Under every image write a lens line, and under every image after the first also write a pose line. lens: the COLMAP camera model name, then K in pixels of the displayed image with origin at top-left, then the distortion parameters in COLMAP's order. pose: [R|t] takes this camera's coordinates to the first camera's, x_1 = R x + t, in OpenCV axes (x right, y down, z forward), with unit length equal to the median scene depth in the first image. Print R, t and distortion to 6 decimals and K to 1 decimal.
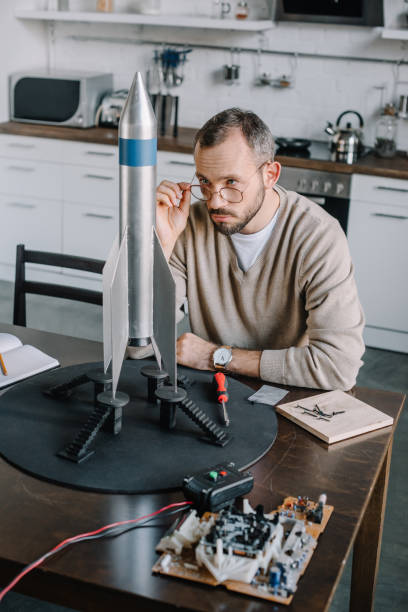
lens RADIAL K [[929.4, 0, 203.1], [0, 929.4, 281.8], [0, 0, 1]] dist [-0.063101, -0.076944]
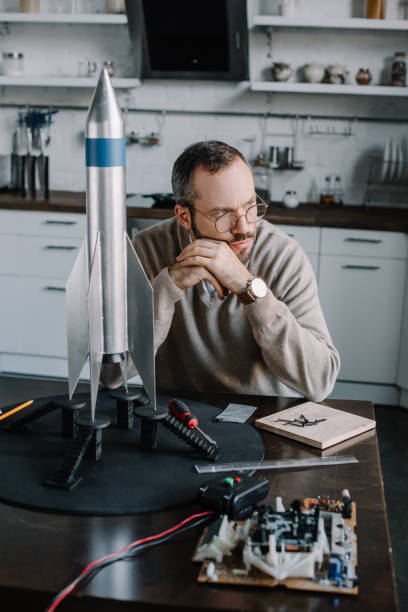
lens RADIAL K [[929.4, 0, 203.1], [0, 929.4, 281.8], [0, 0, 1]] dist [-0.063101, -0.076944]
pose [[0.978979, -0.059448, 0.195104, -0.161820], [0.078584, 0.992667, -0.091851, 0.082916], [-0.188213, 0.105252, 0.976472, 0.072164]]
